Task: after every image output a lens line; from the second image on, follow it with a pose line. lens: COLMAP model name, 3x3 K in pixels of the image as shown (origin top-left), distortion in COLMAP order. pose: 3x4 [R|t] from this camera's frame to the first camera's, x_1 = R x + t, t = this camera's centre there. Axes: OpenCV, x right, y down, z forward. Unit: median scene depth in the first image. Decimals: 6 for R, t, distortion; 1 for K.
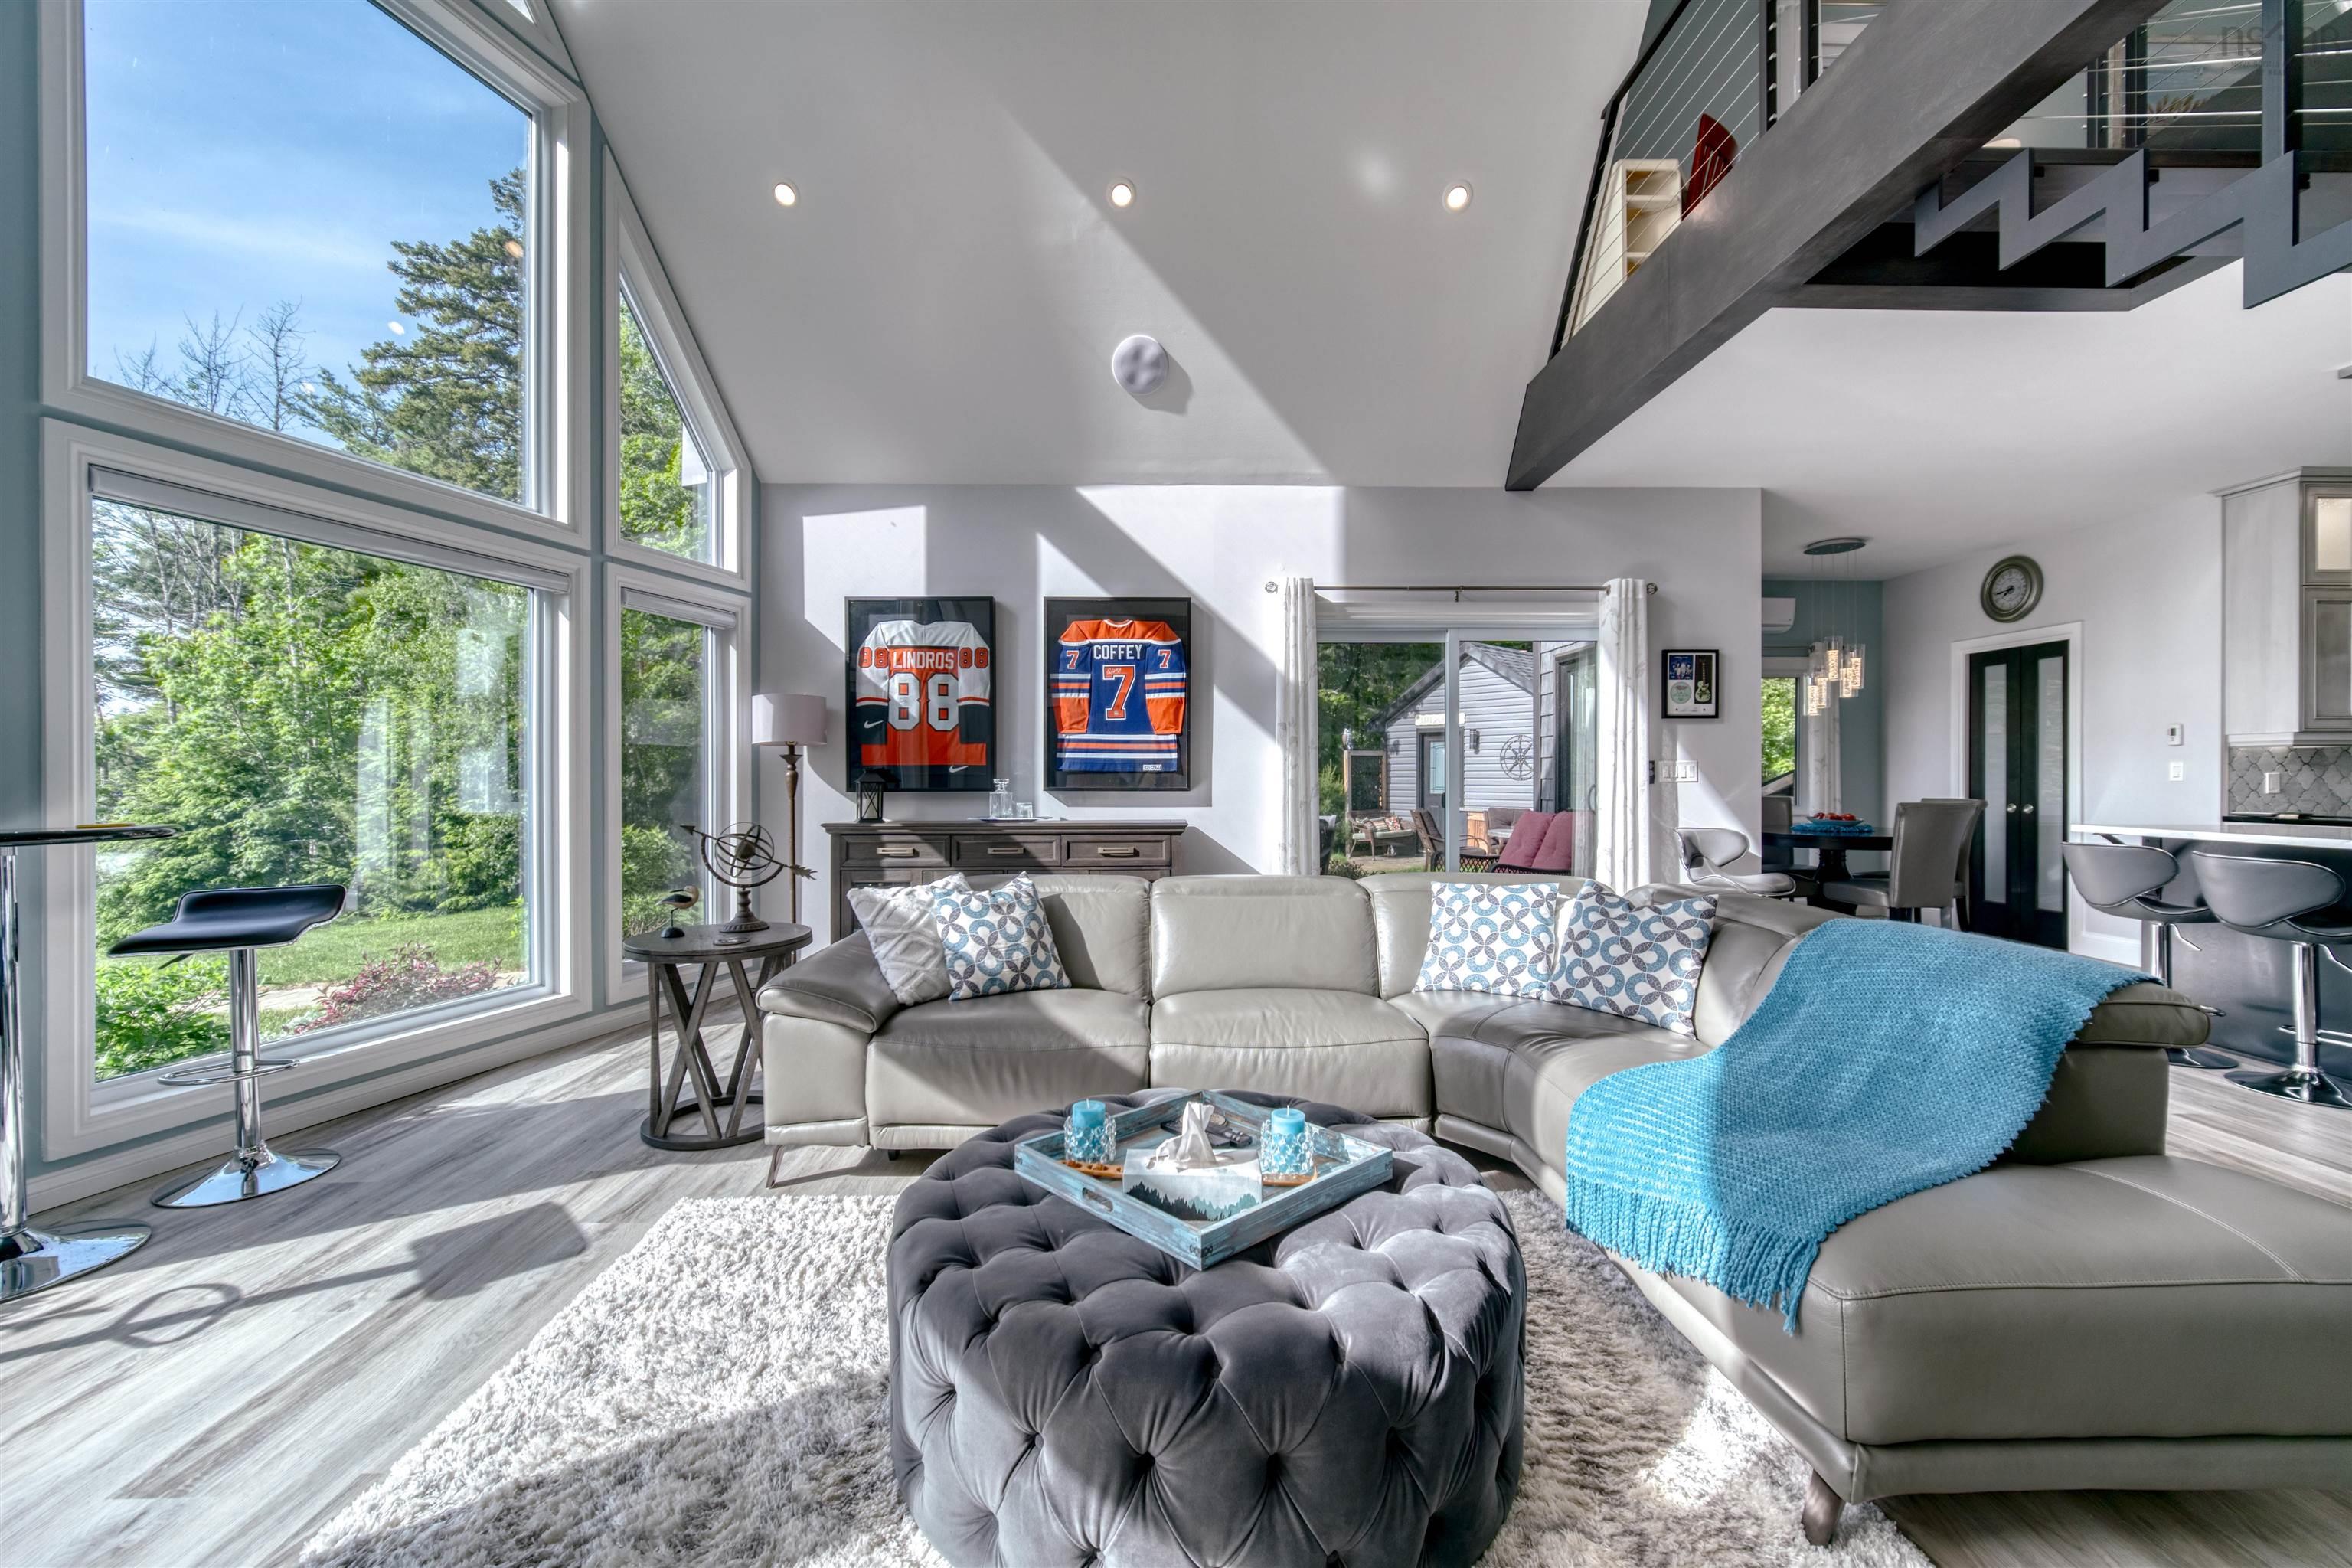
lens RADIAL K [[937.6, 0, 1170.3], [0, 937.6, 779.6], [0, 0, 1]] dist [-0.000877, -0.000021]
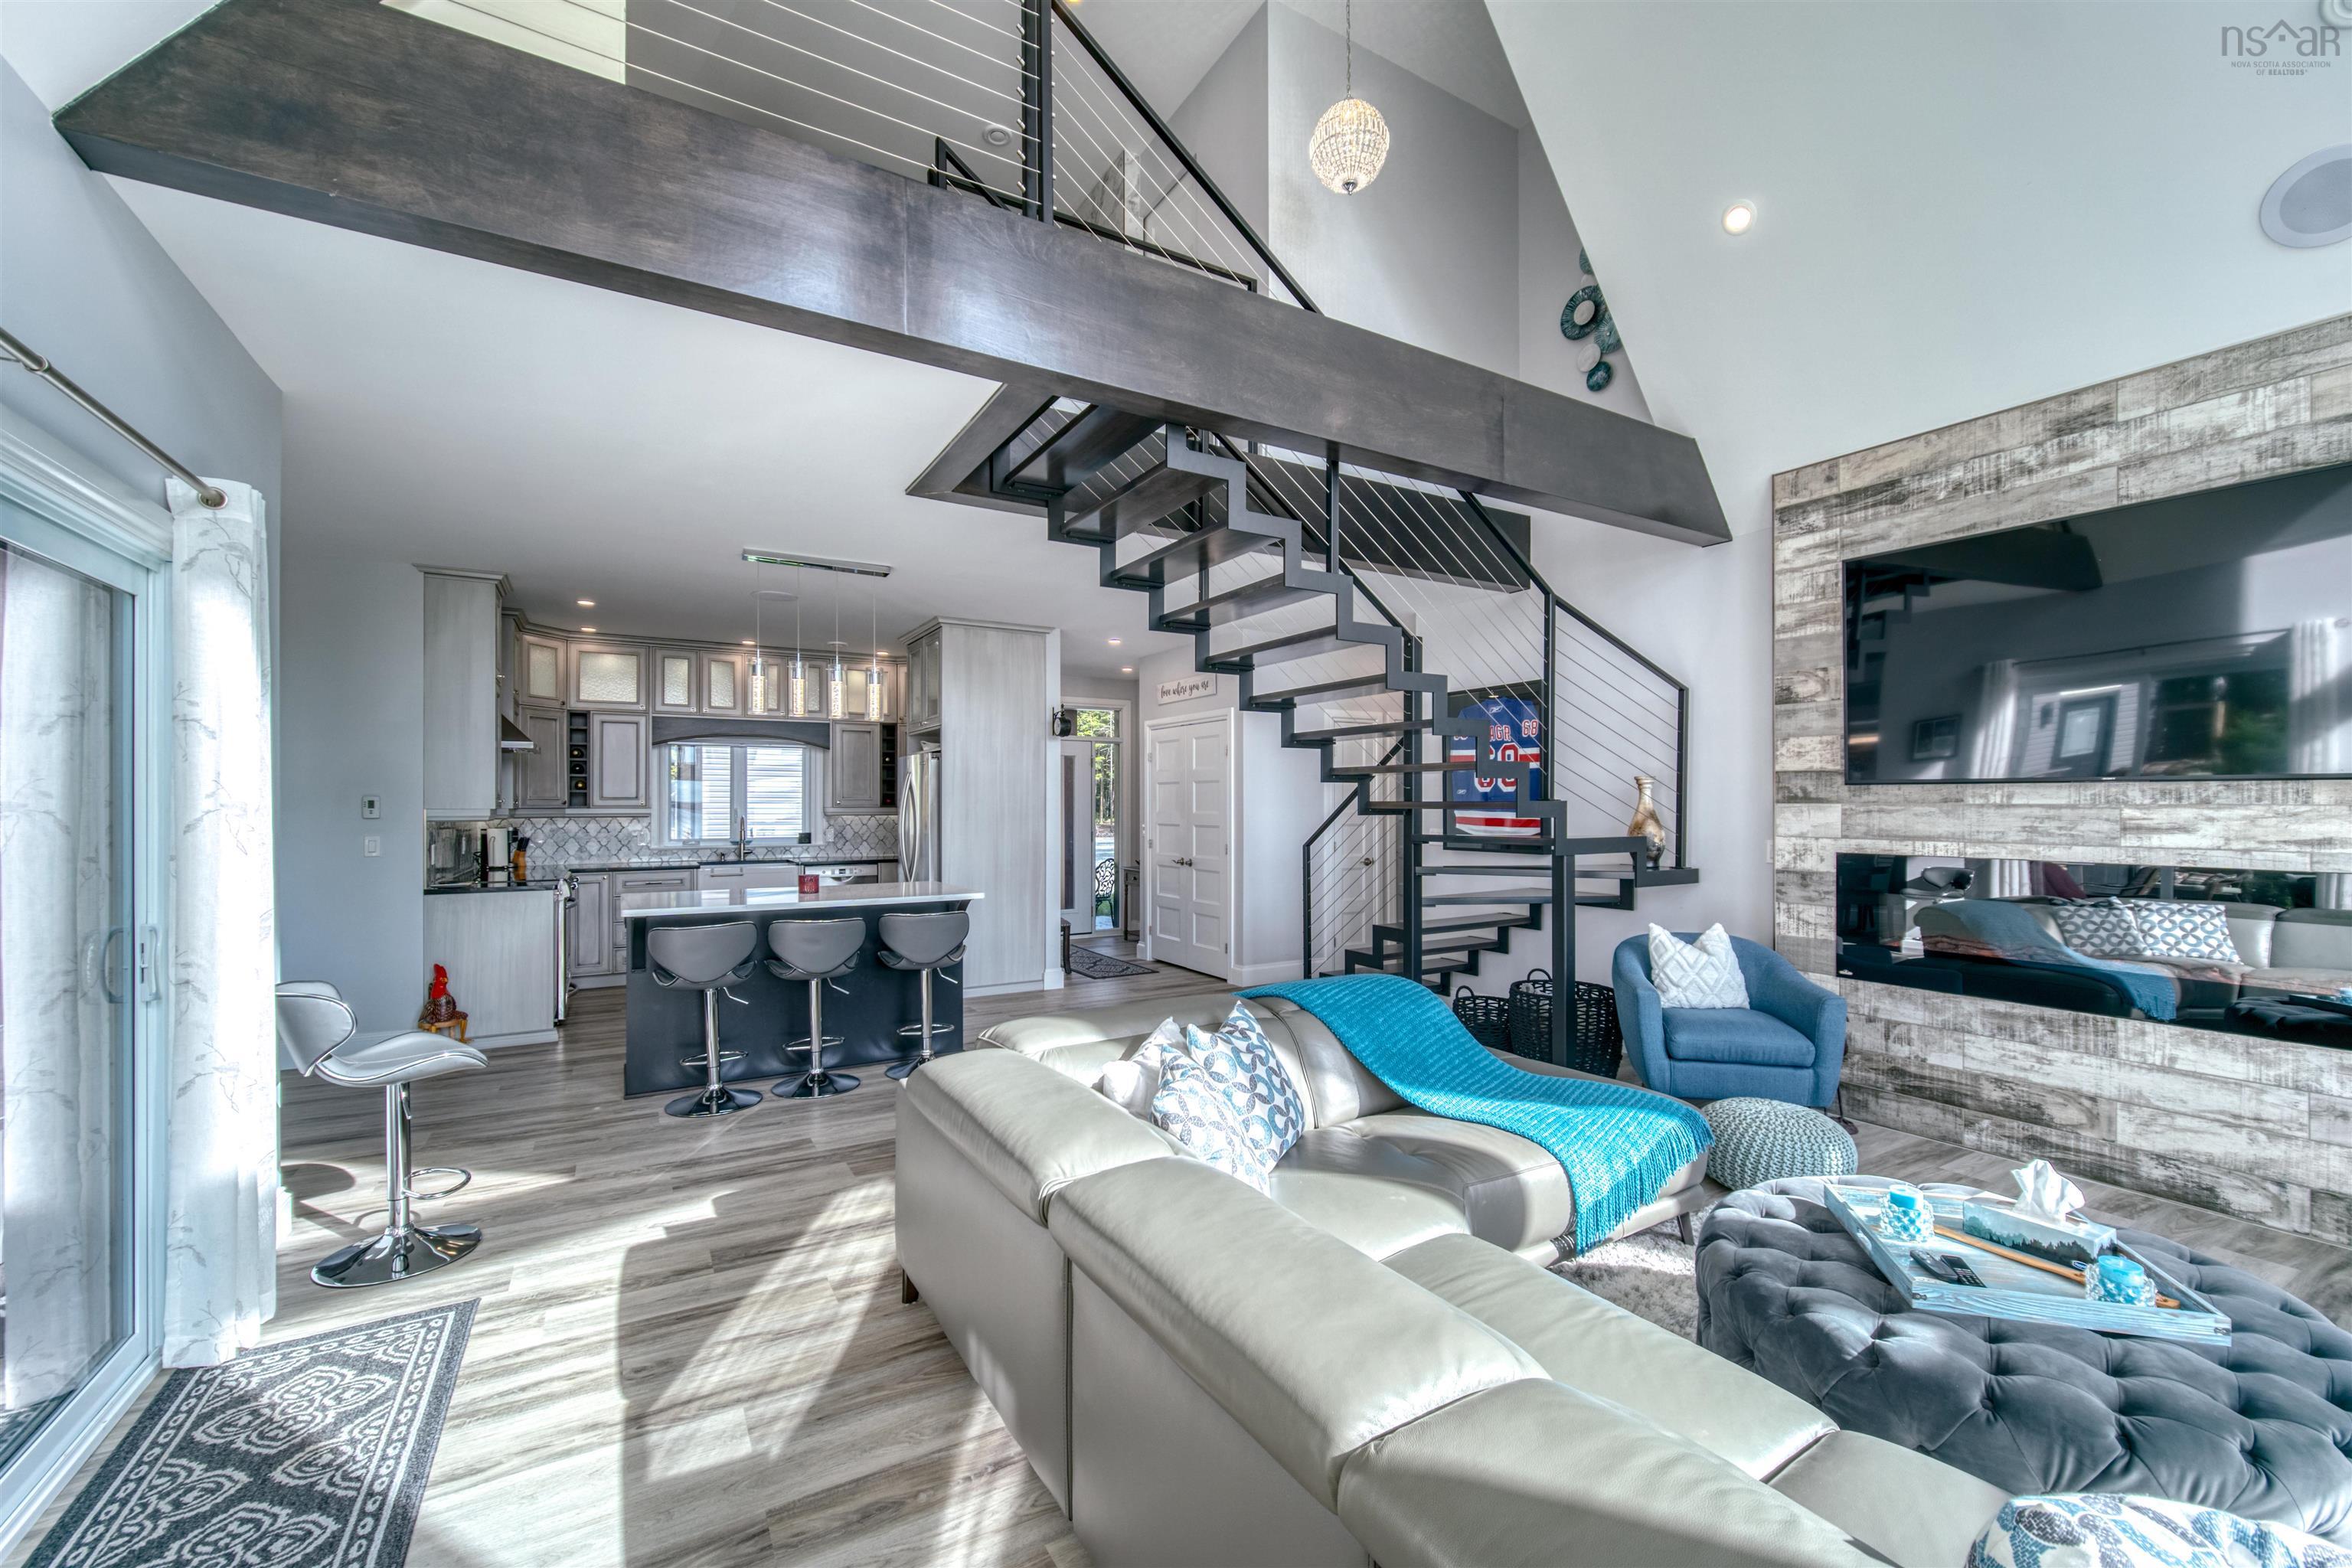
lens RADIAL K [[948.6, 0, 1172.5], [0, 948.6, 800.9], [0, 0, 1]] dist [-0.004115, 0.000386]
pose [[-0.493454, 0.004351, 0.869761, -0.161244], [0.004074, 0.999988, -0.002691, -0.051842], [-0.869762, 0.002215, -0.493466, 0.819928]]
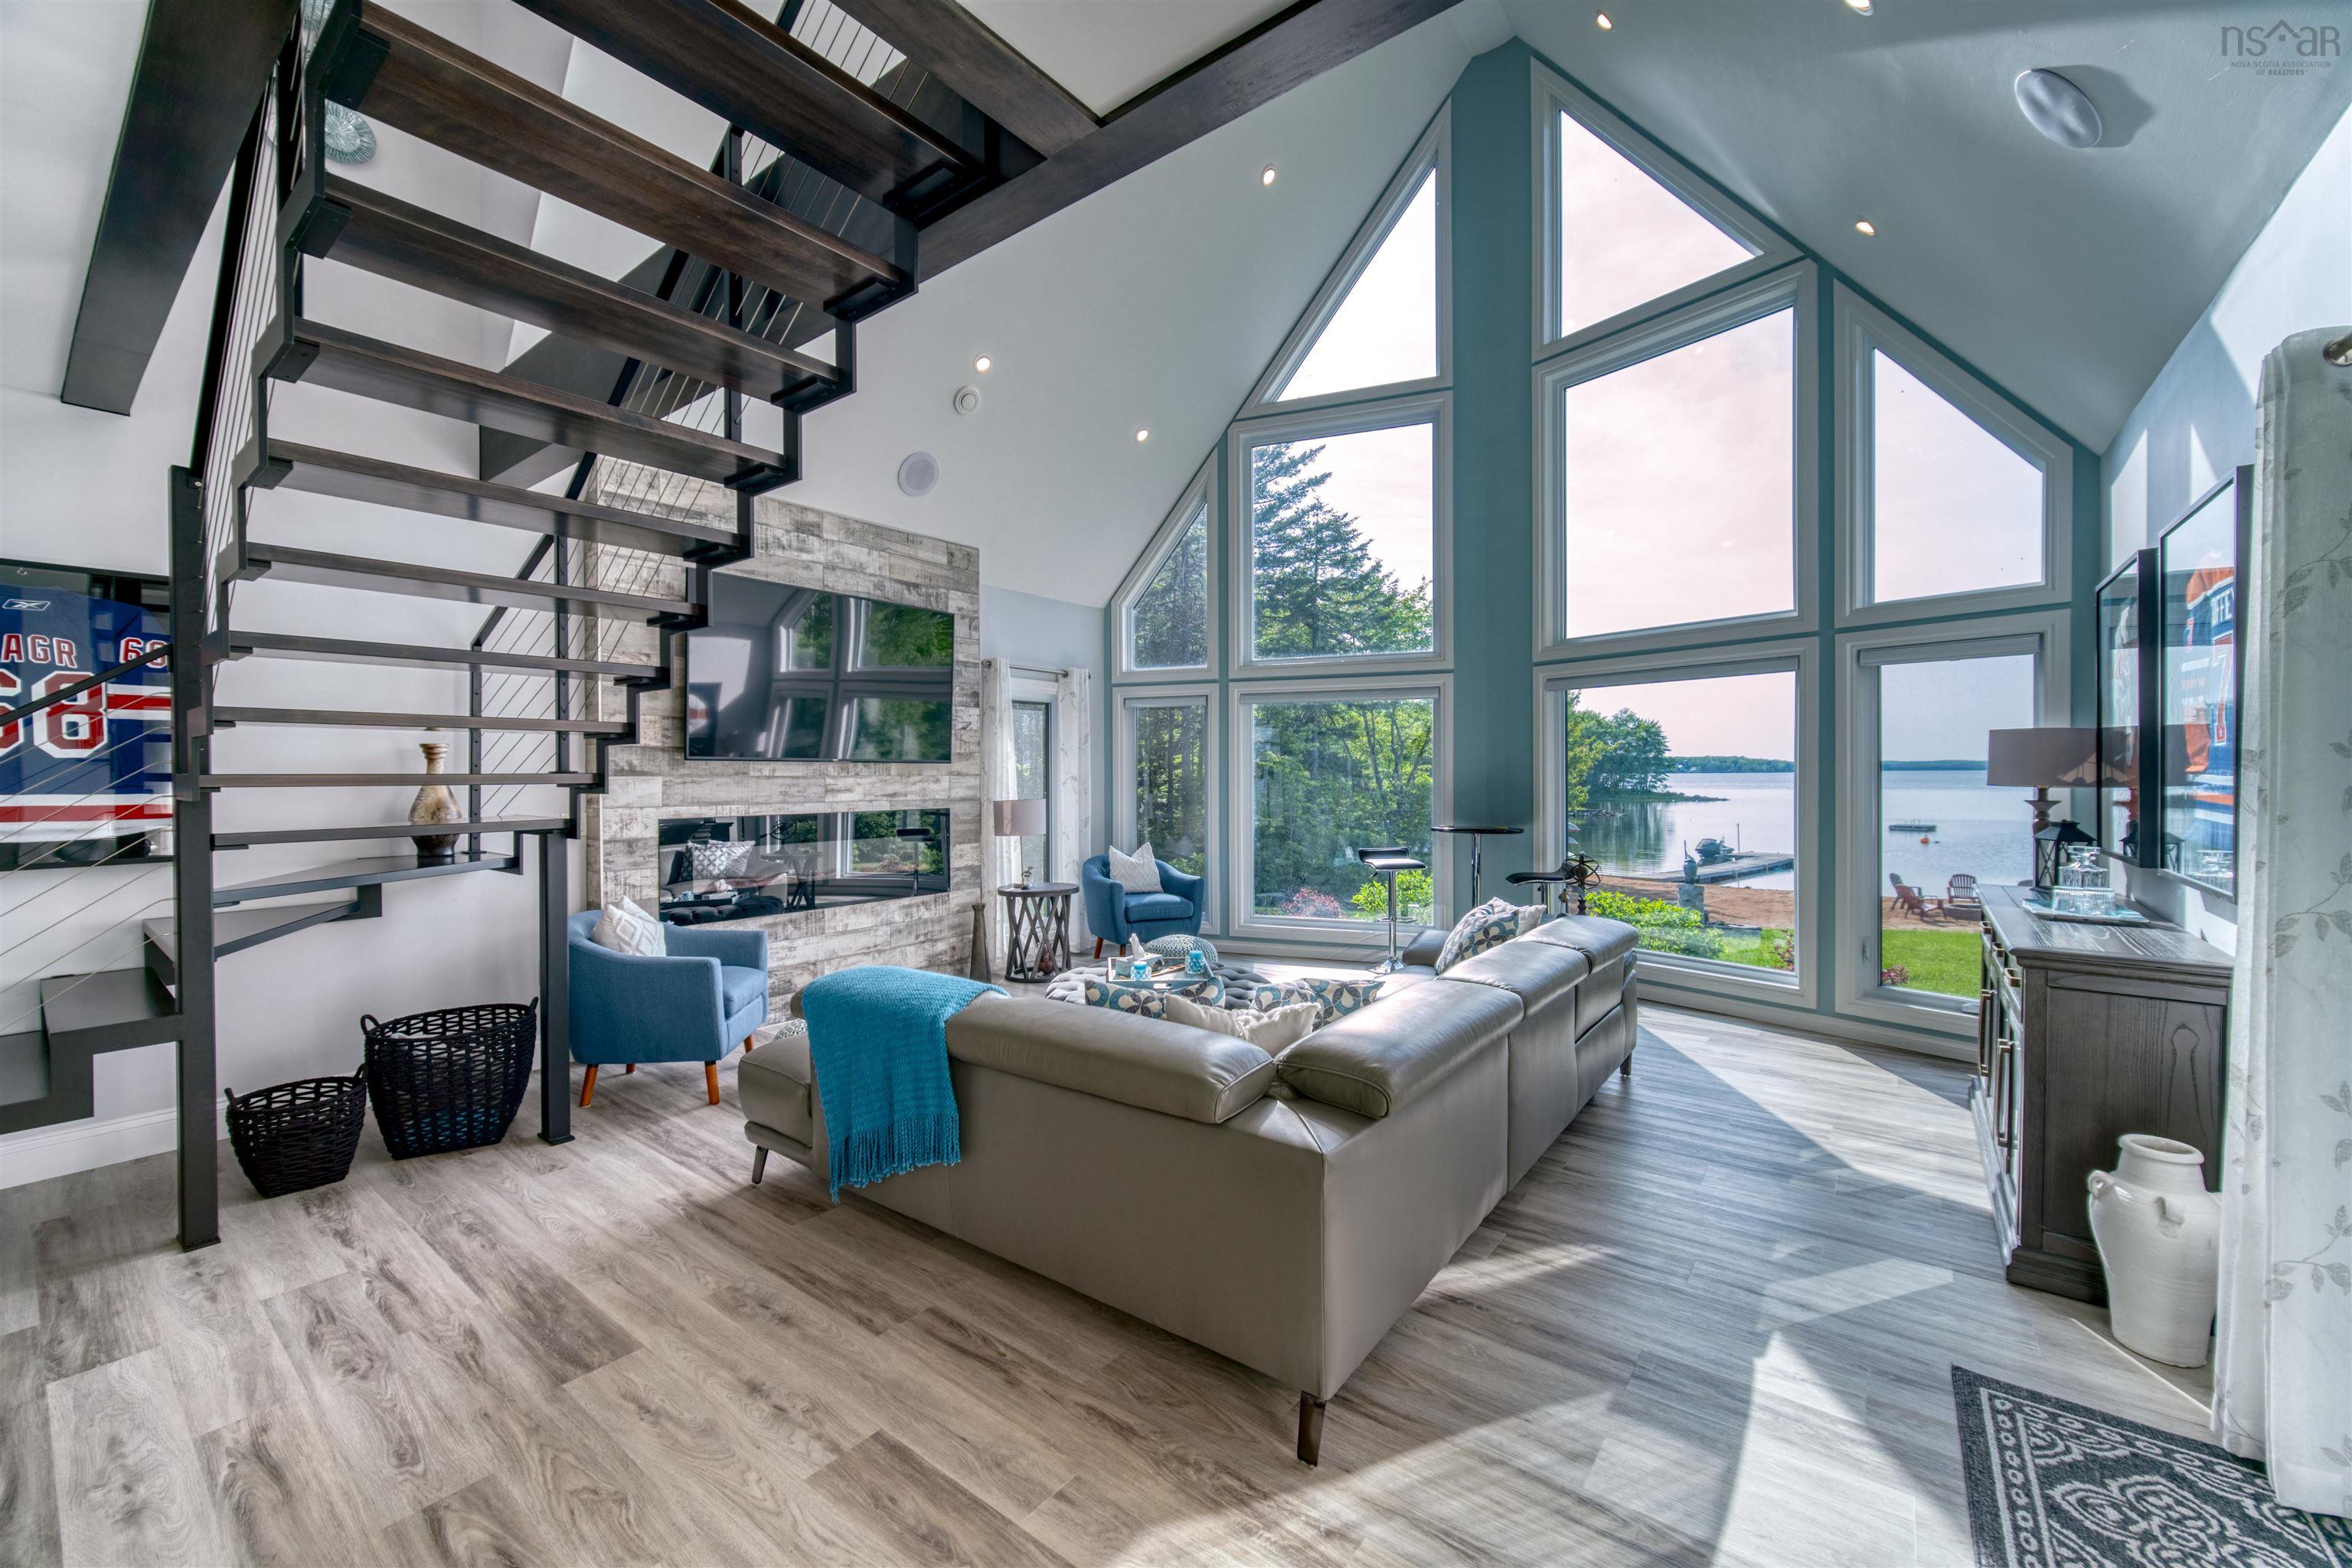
lens RADIAL K [[925.6, 0, 1172.2], [0, 925.6, 778.9], [0, 0, 1]] dist [-0.001963, 0.000049]
pose [[-0.621481, 0.008883, -0.783379, 0.674460], [0.003196, 0.999956, 0.008803, -0.053046], [0.783423, 0.002967, -0.621482, 0.872975]]
